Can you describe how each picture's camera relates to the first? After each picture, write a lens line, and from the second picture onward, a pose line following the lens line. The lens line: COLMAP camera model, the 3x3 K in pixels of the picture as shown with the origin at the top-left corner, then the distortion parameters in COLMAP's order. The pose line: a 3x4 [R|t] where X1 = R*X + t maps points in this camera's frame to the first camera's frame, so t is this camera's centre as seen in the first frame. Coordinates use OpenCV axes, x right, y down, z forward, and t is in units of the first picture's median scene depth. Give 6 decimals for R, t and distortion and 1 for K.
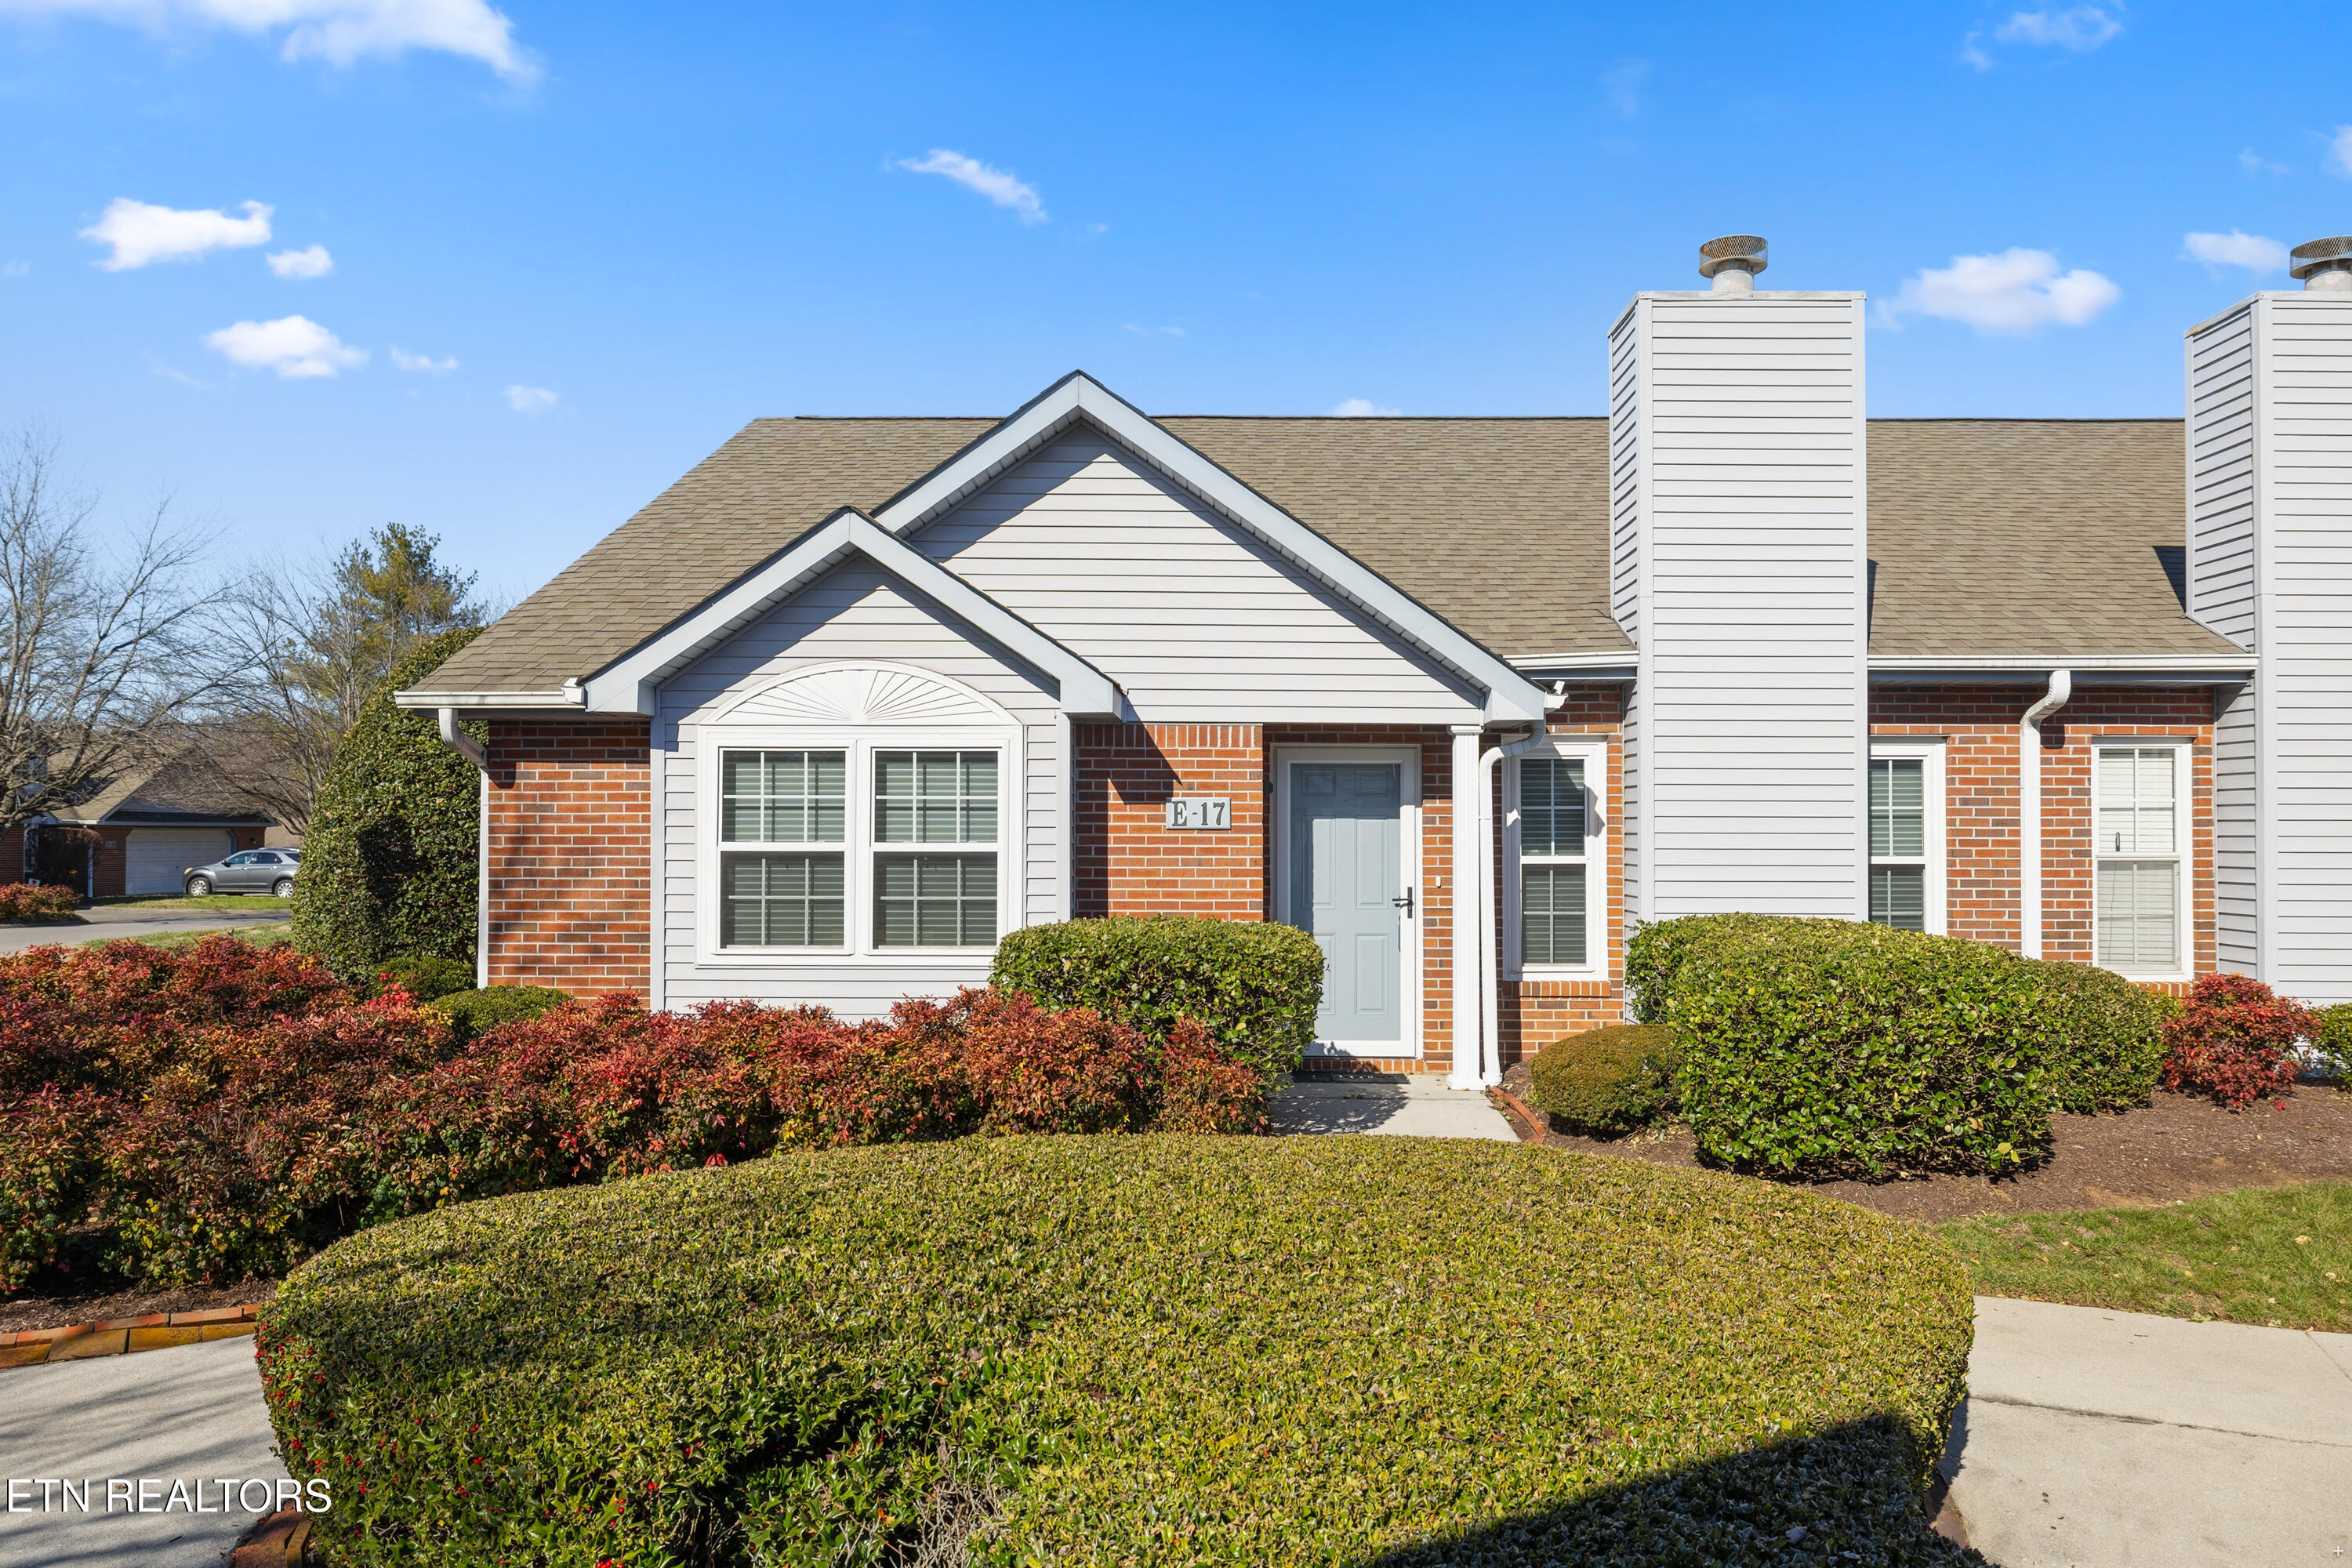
lens RADIAL K [[1592.4, 0, 1187.2], [0, 1592.4, 787.1], [0, 0, 1]] dist [-0.009103, -0.002791]
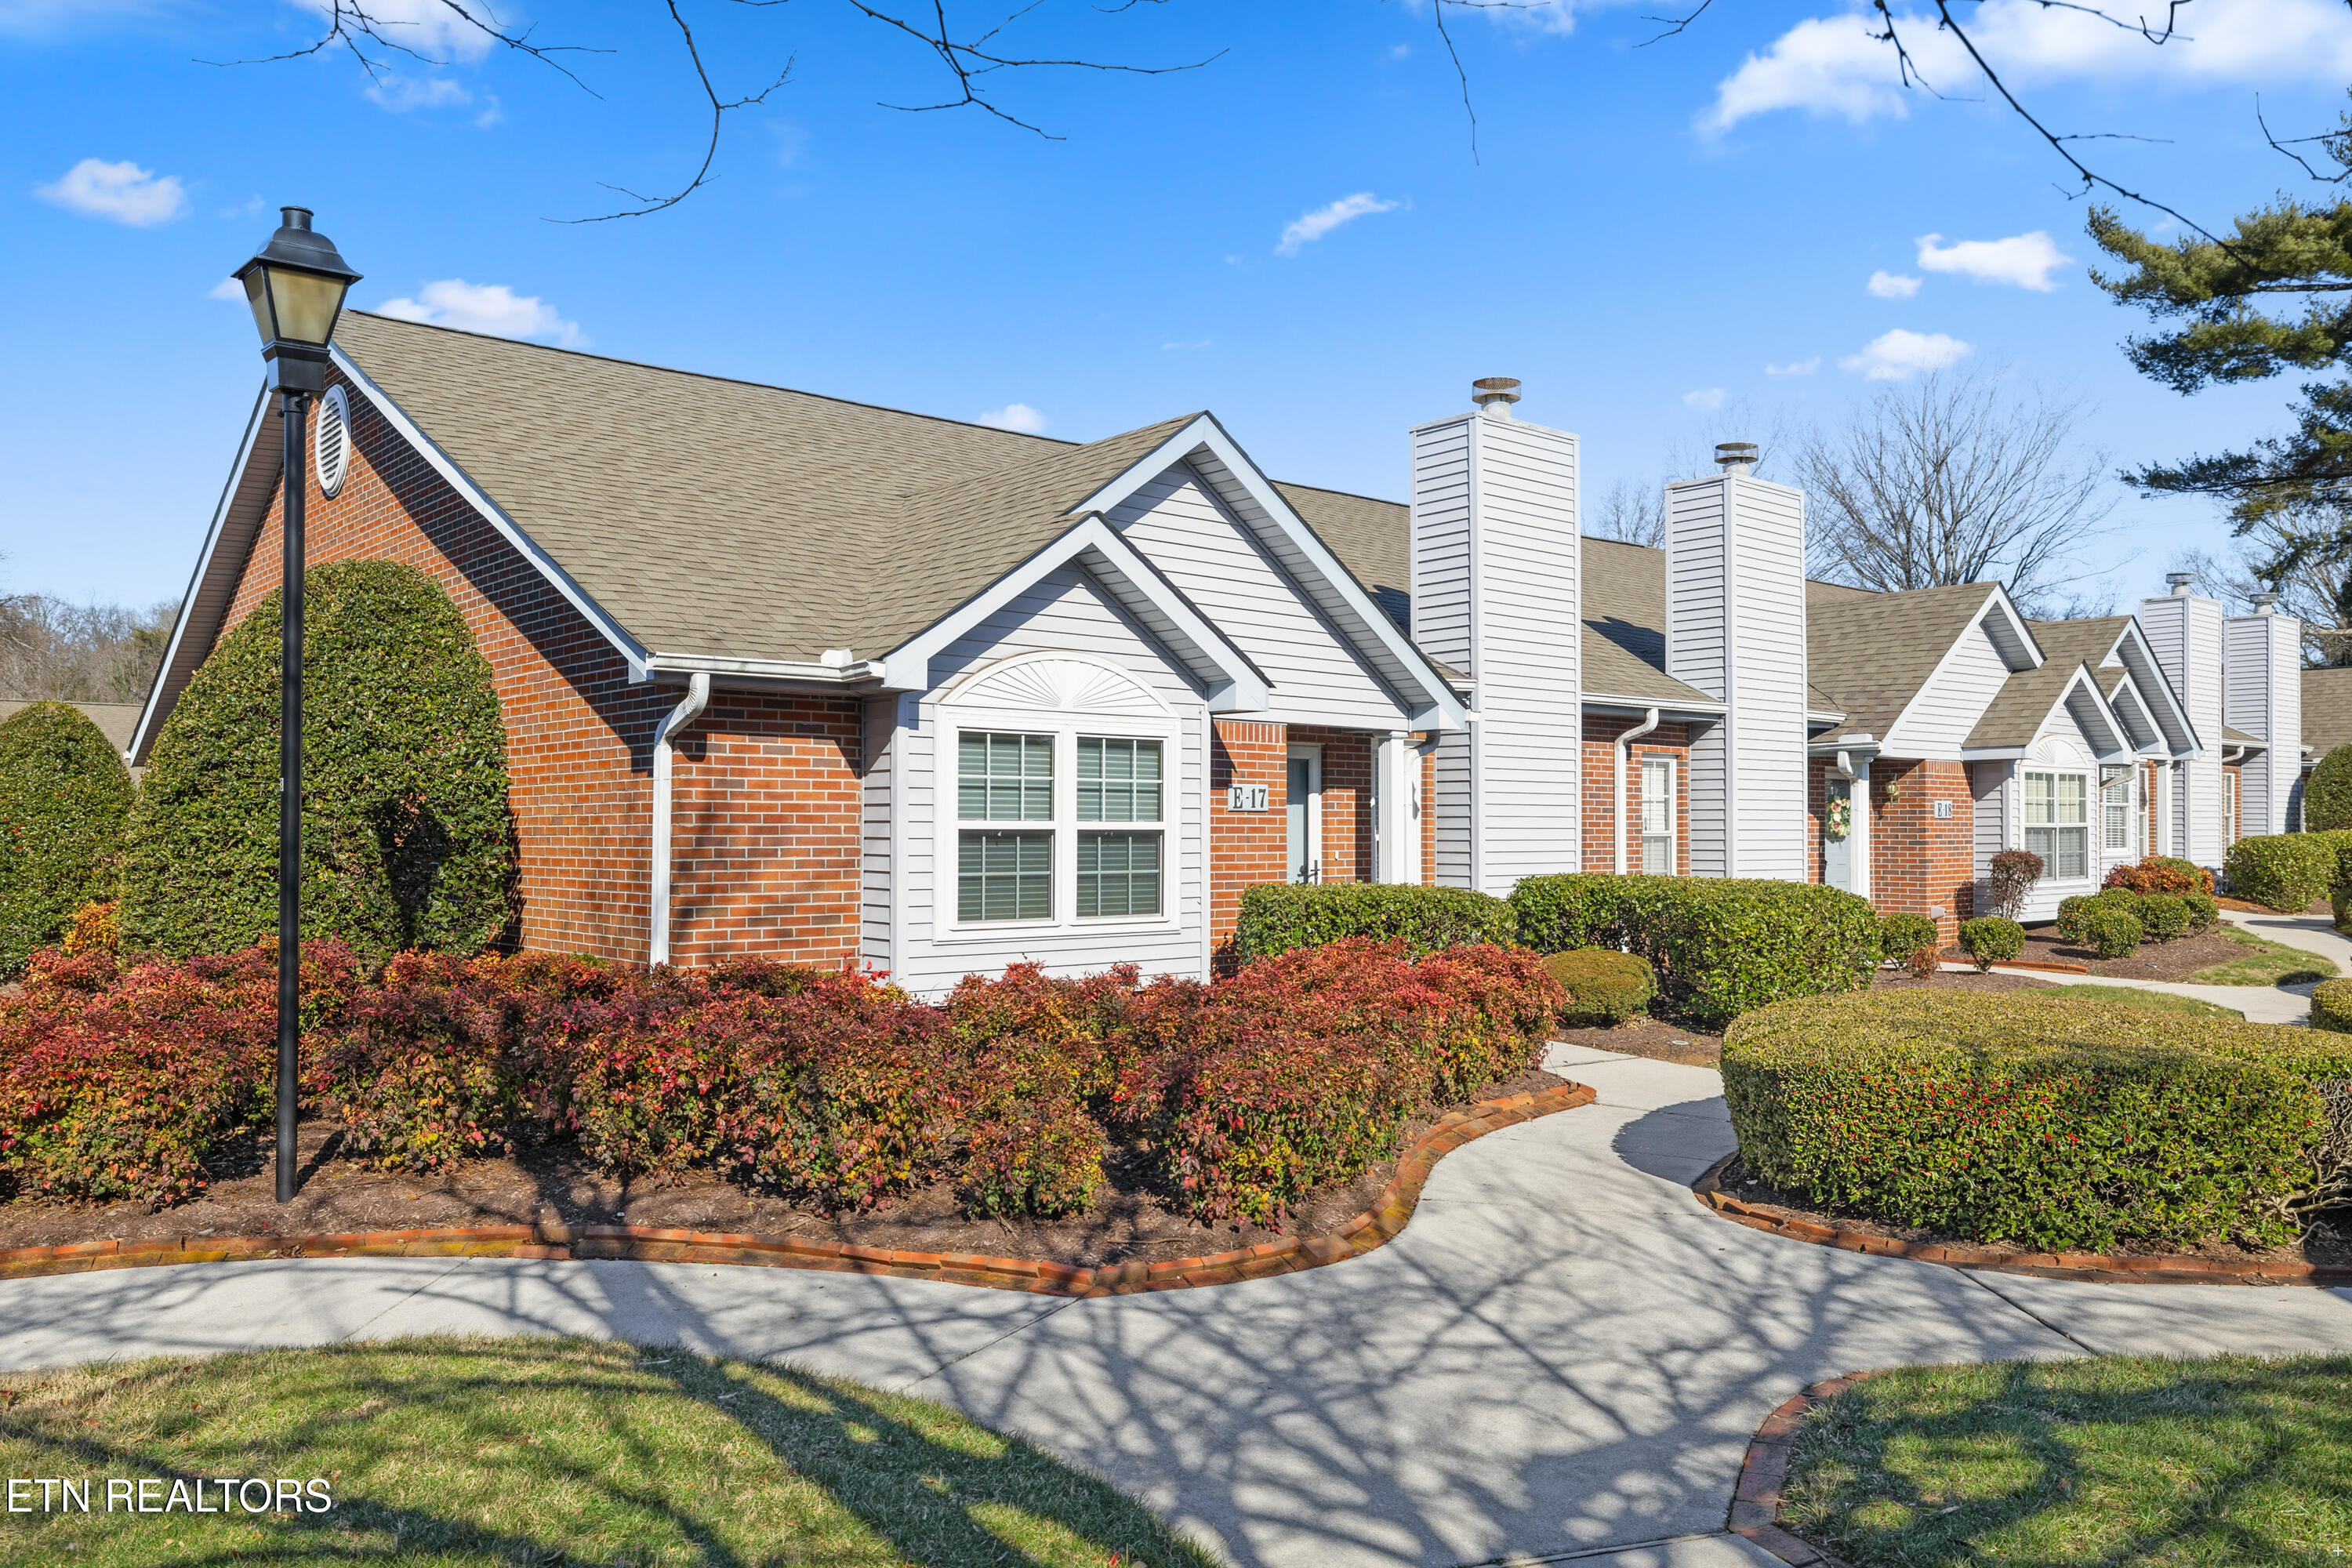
lens RADIAL K [[1790.0, 0, 1173.9], [0, 1790.0, 801.4], [0, 0, 1]] dist [0.007372, -0.001087]
pose [[0.747073, 0.010401, 0.664660, -0.913876], [-0.018427, 0.999817, 0.005066, 0.013532], [-0.664486, -0.016033, 0.747129, 0.045747]]
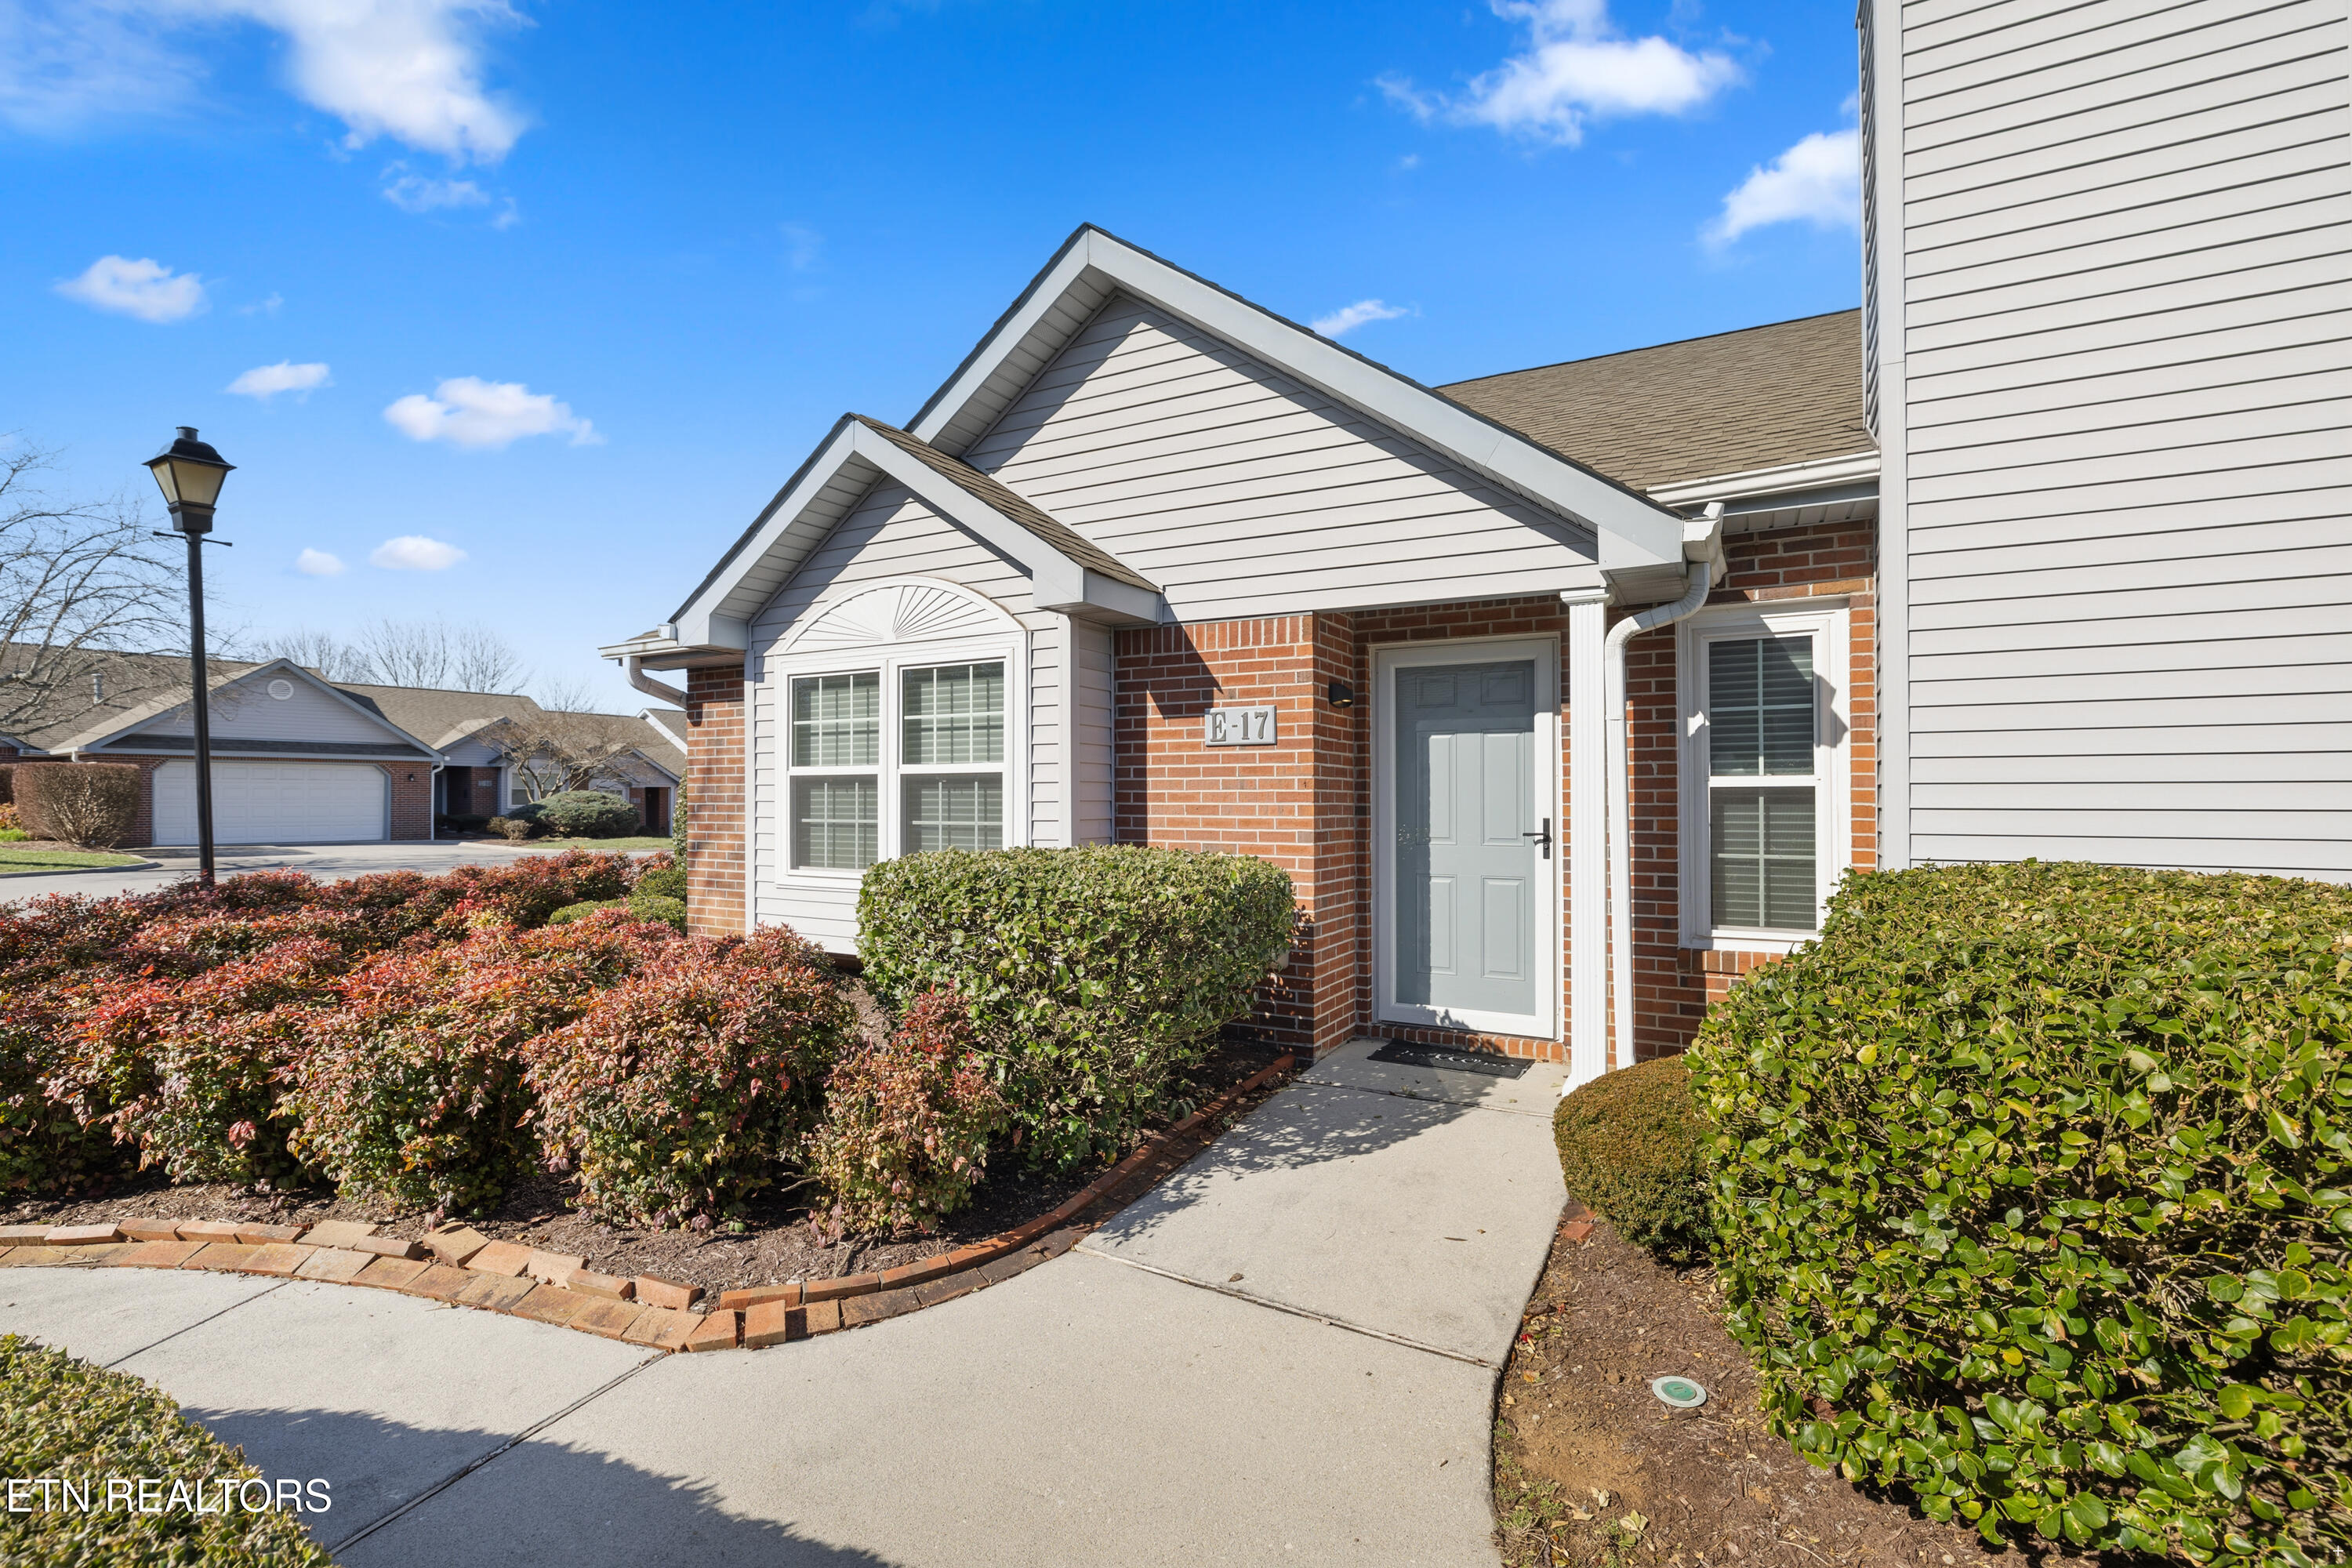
lens RADIAL K [[1045.5, 0, 1158.3], [0, 1045.5, 783.3], [0, 0, 1]] dist [-0.008950, 0.000721]
pose [[0.876489, -0.009630, -0.481326, 0.232906], [0.015604, 0.999843, 0.008410, 0.041216], [0.481169, -0.014881, 0.876501, 0.497164]]
